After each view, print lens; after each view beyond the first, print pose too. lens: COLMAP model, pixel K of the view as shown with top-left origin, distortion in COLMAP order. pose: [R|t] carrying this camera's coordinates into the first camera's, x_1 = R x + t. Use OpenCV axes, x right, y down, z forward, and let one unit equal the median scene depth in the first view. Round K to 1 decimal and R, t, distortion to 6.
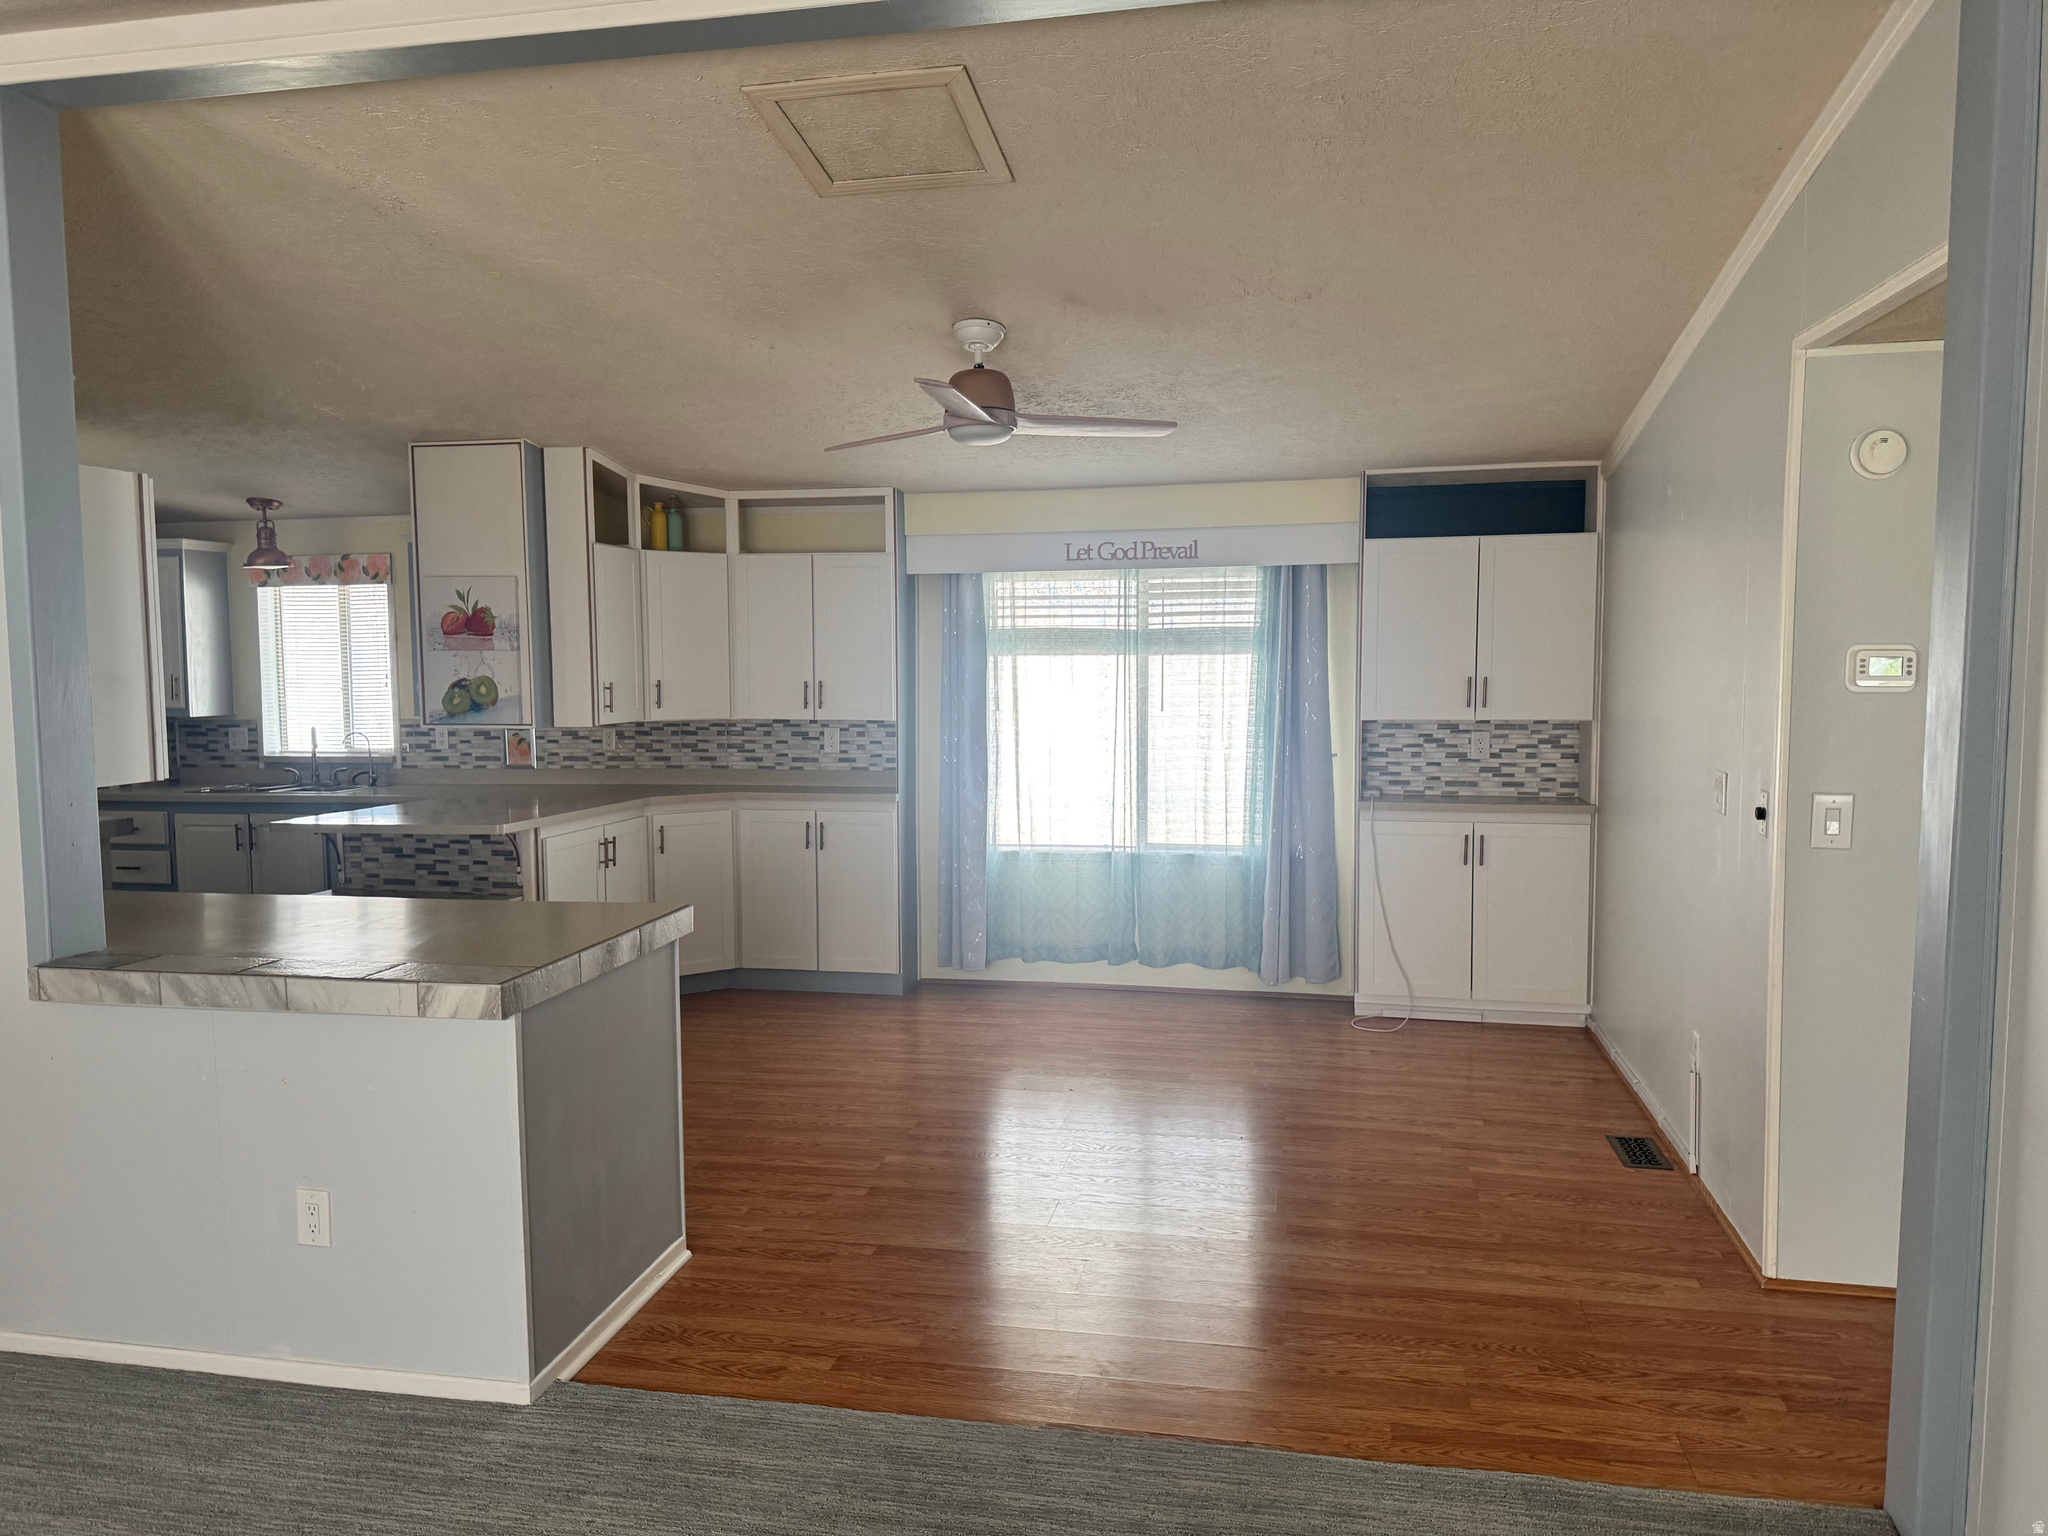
lens RADIAL K [[1439.3, 0, 1030.4], [0, 1439.3, 770.4], [0, 0, 1]] dist [0.022447, -0.030041]
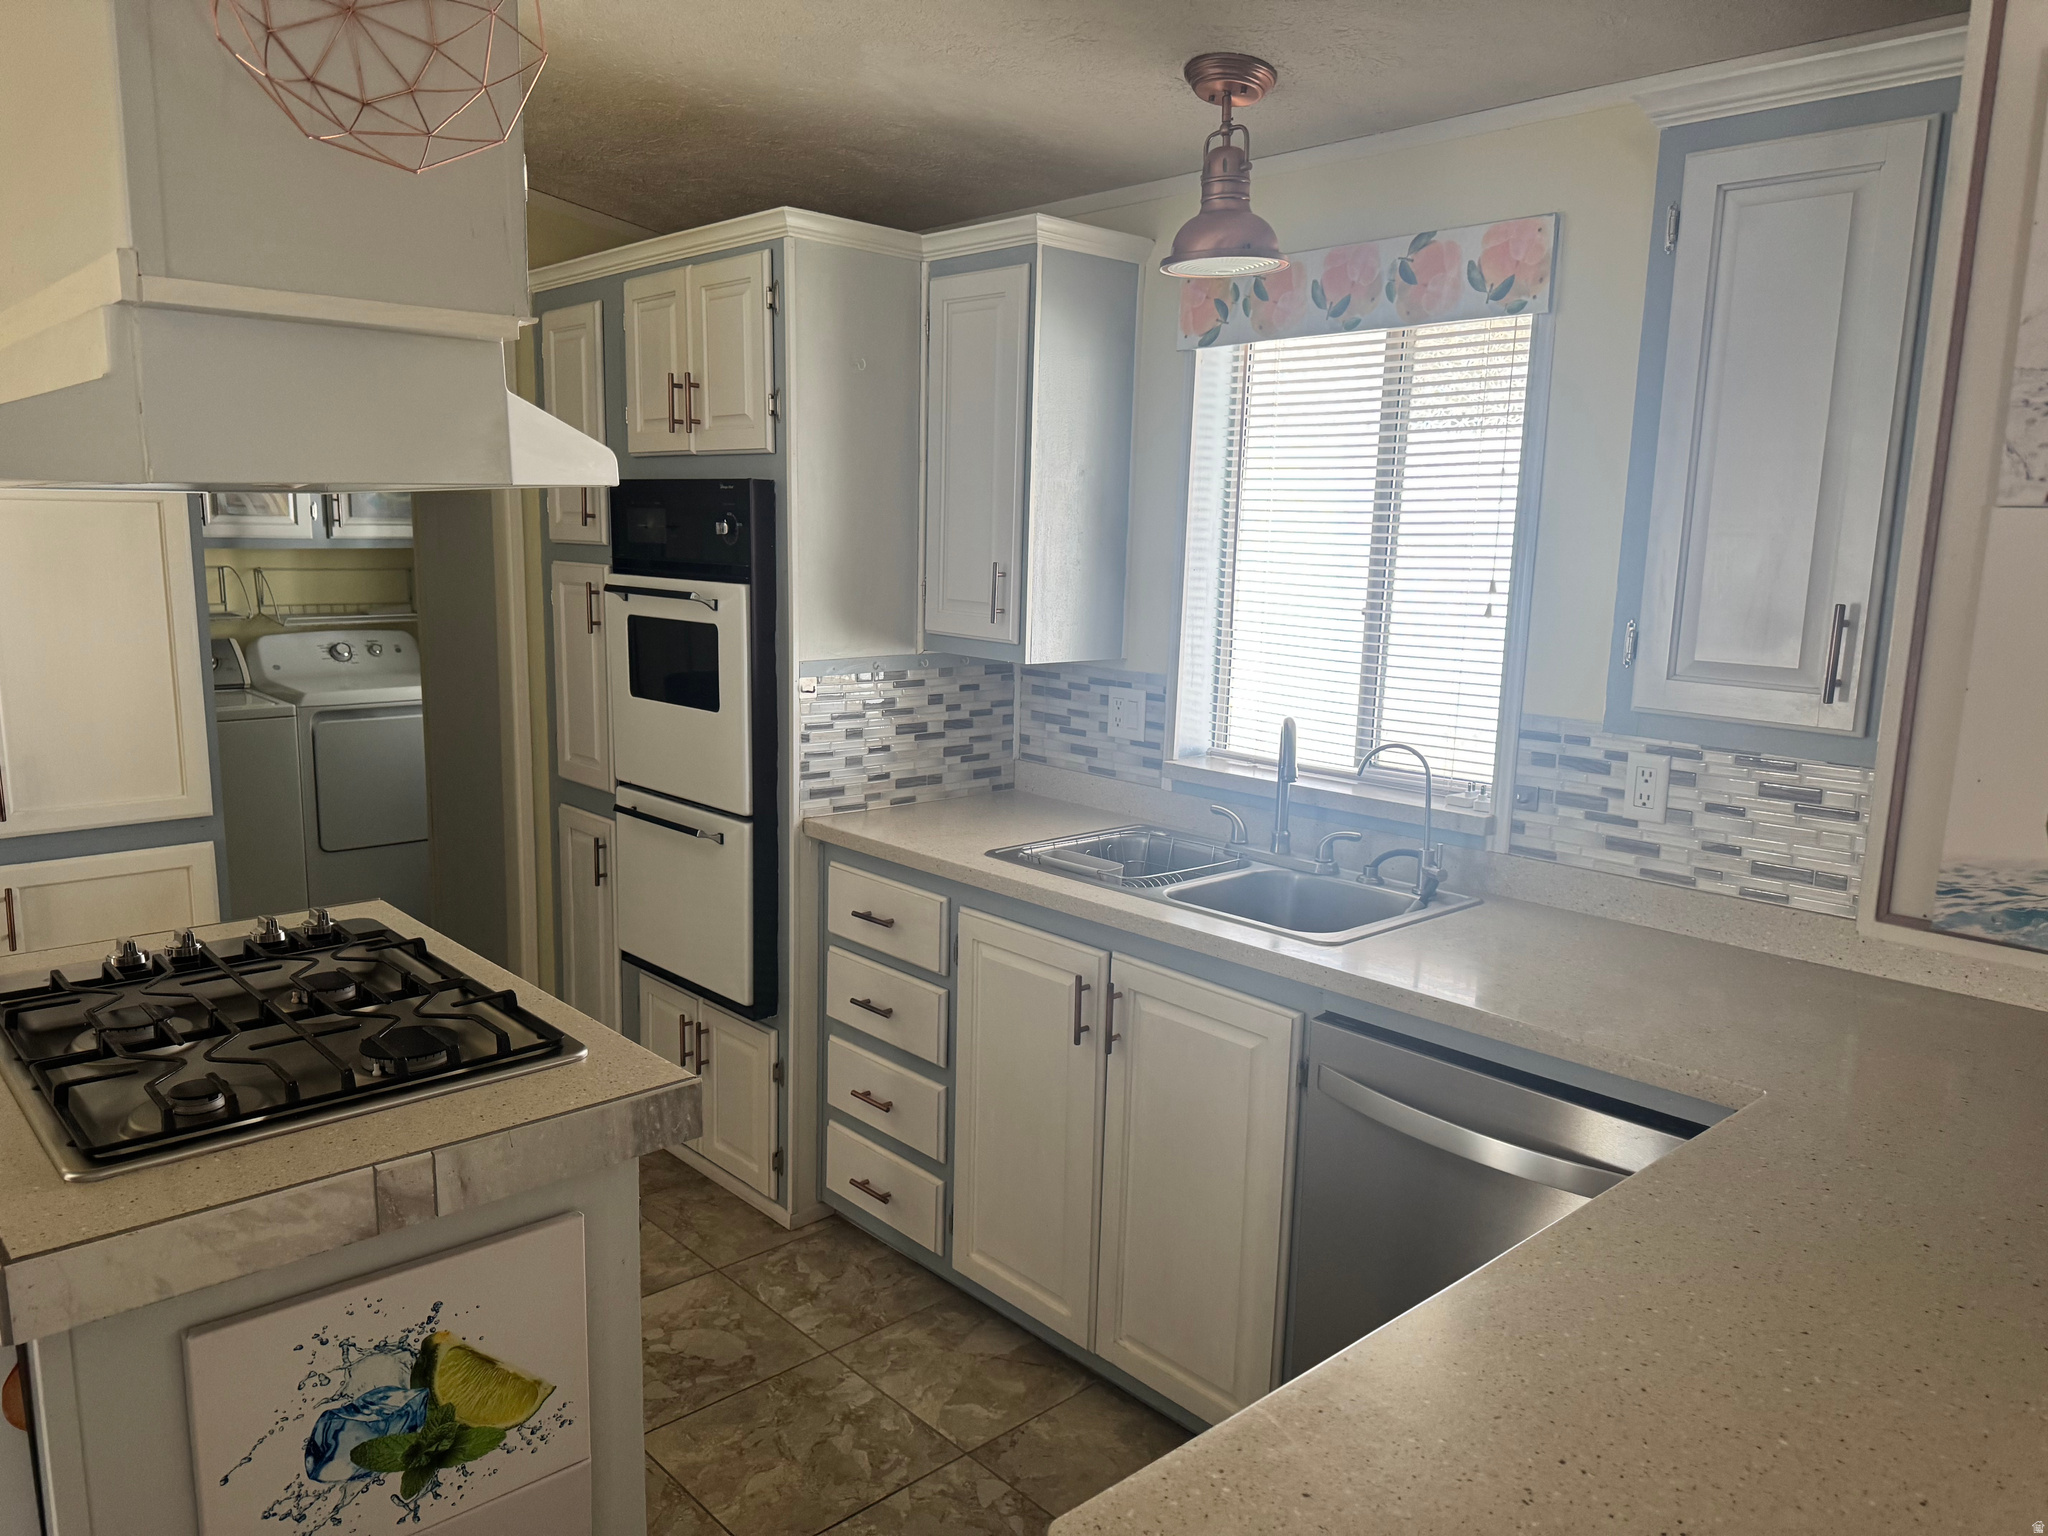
lens RADIAL K [[1445.2, 0, 1020.0], [0, 1445.2, 779.4], [0, 0, 1]] dist [0.042570, -0.047494]
pose [[0.808419, 0.127835, -0.574558, -0.388179], [-0.077537, 0.990753, 0.111339, -0.057953], [0.583478, -0.045459, 0.810856, 0.757279]]
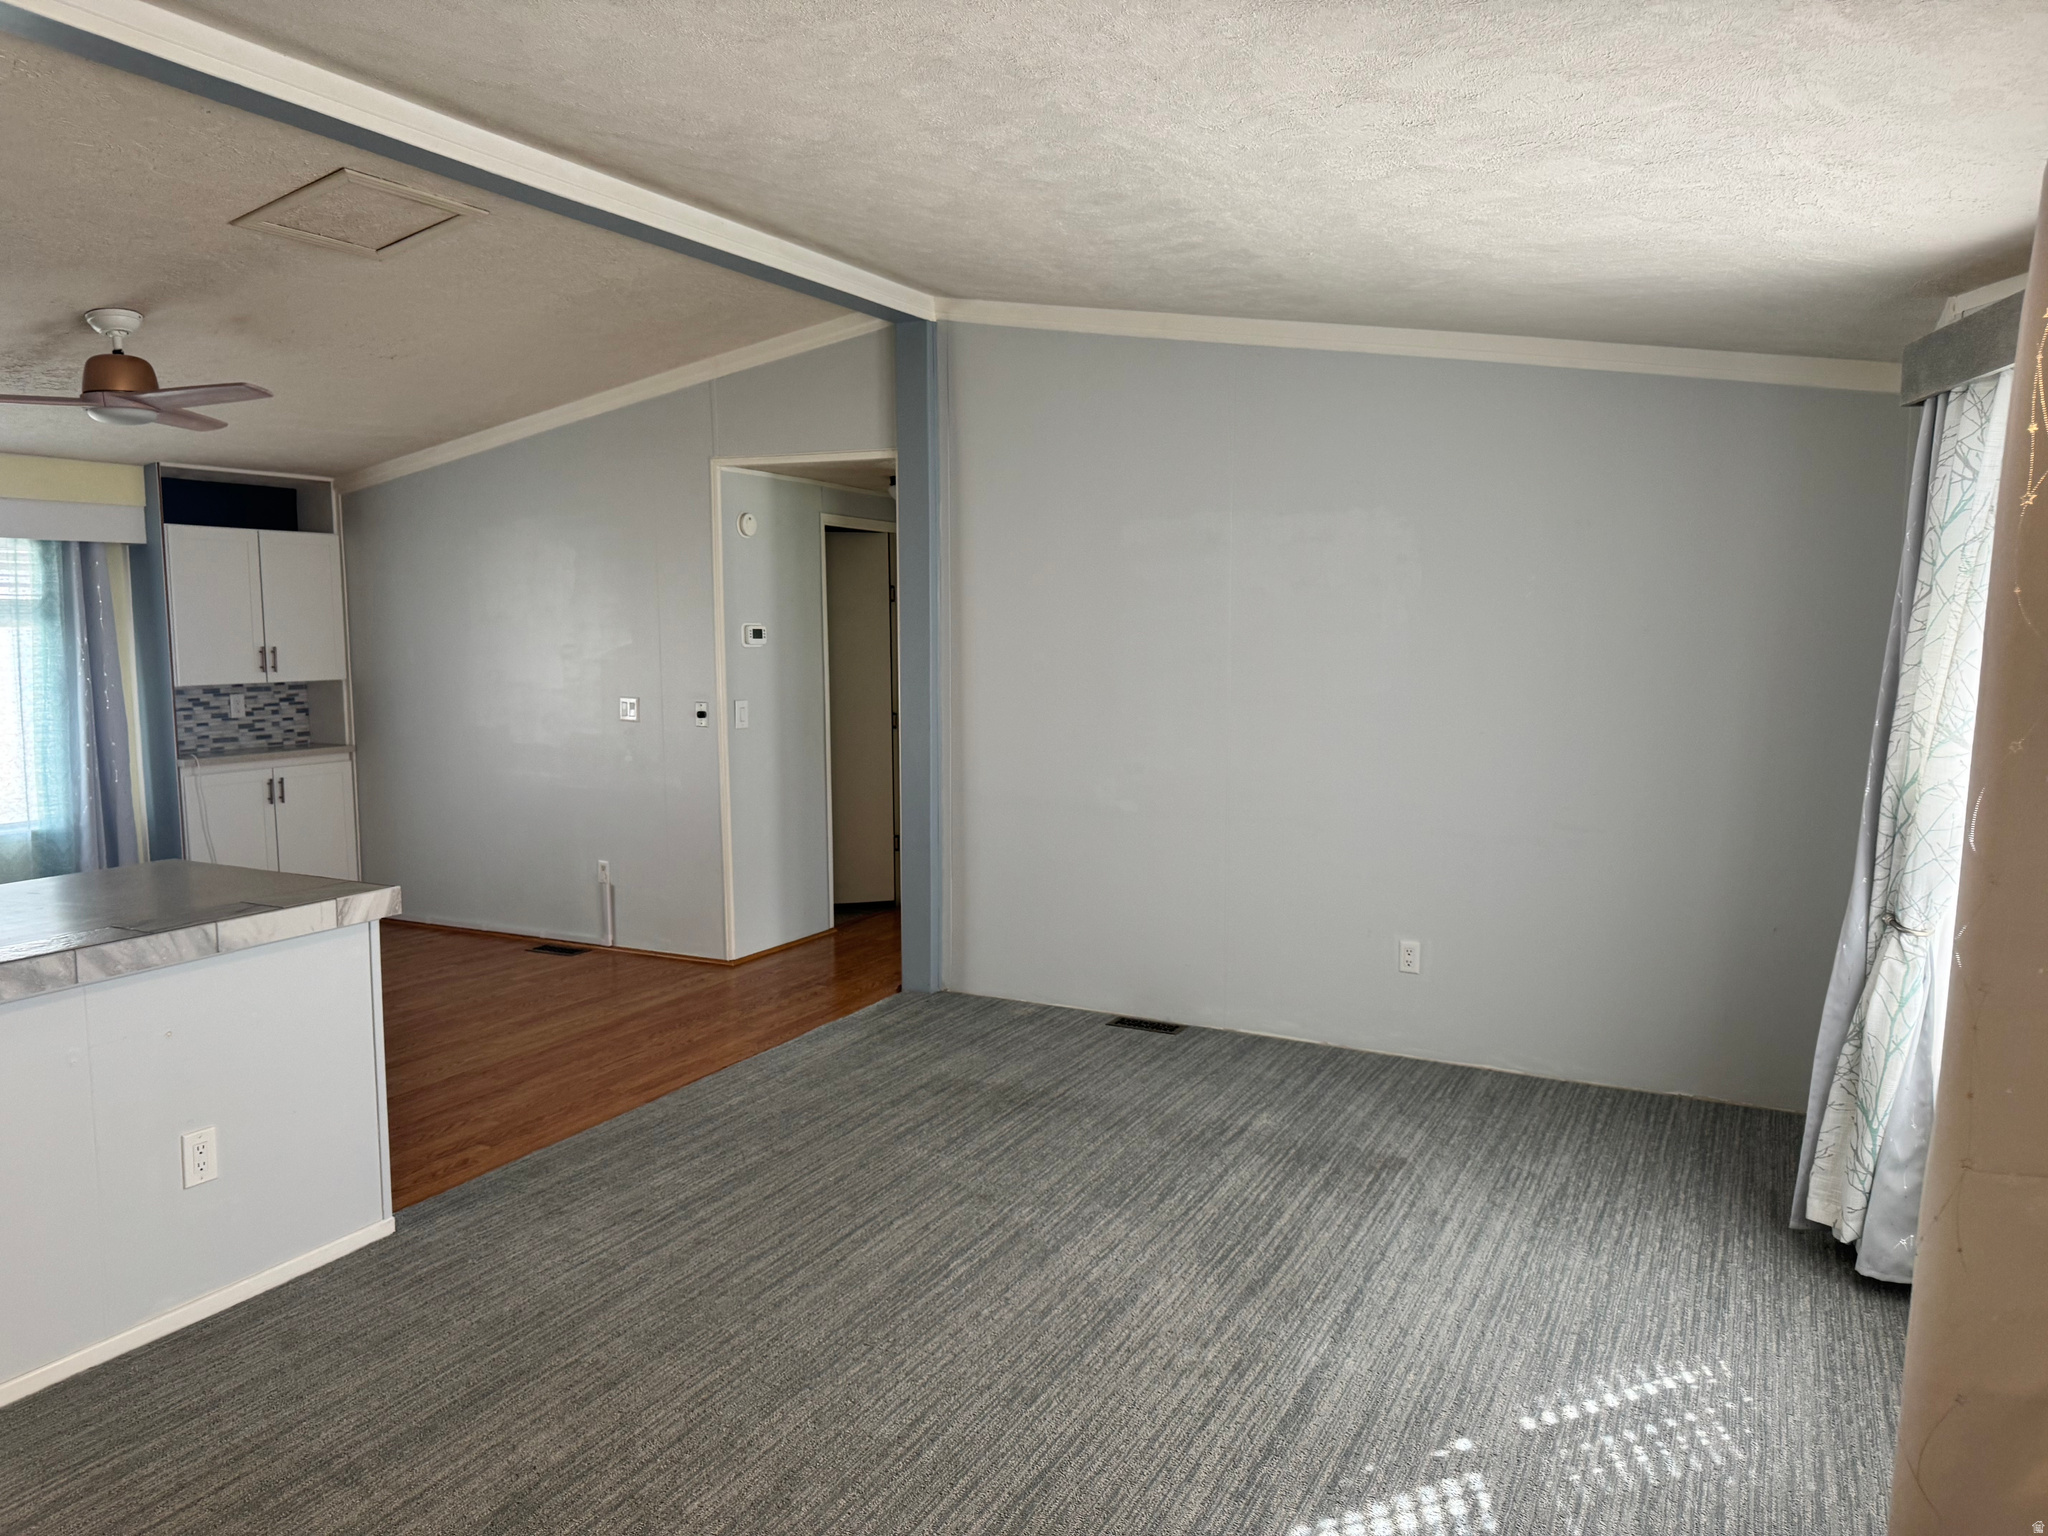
lens RADIAL K [[1445.2, 0, 1020.0], [0, 1445.2, 779.4], [0, 0, 1]] dist [0.042570, -0.047494]
pose [[0.284673, -0.098280, 0.953574, -0.646406], [0.080785, 0.993652, 0.078293, 0.000683], [-0.955215, 0.054746, 0.290805, 0.051376]]
